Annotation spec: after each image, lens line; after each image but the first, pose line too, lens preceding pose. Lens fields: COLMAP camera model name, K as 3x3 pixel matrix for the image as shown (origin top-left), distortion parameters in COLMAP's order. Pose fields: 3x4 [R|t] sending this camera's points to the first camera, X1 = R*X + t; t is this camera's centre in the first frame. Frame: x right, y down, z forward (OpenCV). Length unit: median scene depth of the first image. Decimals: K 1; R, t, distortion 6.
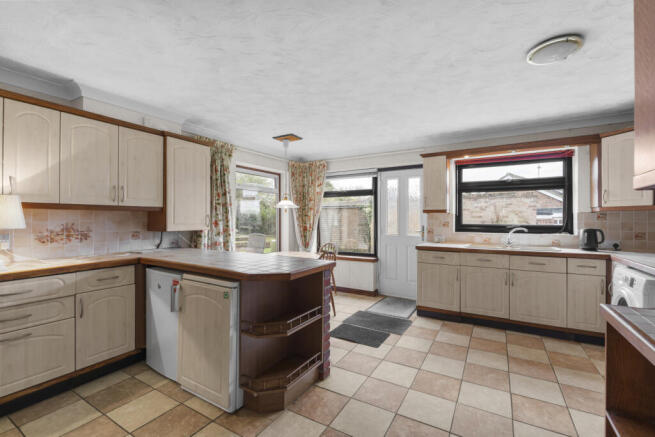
lens RADIAL K [[289.1, 0, 326.1], [0, 289.1, 218.3], [0, 0, 1]] dist [-0.002780, 0.000484]
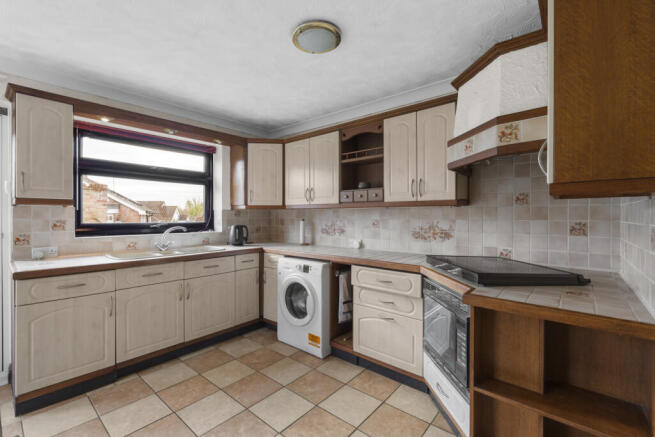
lens RADIAL K [[289.1, 0, 327.1], [0, 289.1, 218.1], [0, 0, 1]] dist [-0.002780, 0.000484]
pose [[0.167470, -0.009596, 0.985830, -0.074780], [-0.004527, 0.999935, 0.010502, -0.002272], [-0.985867, -0.006222, 0.167416, 0.446705]]
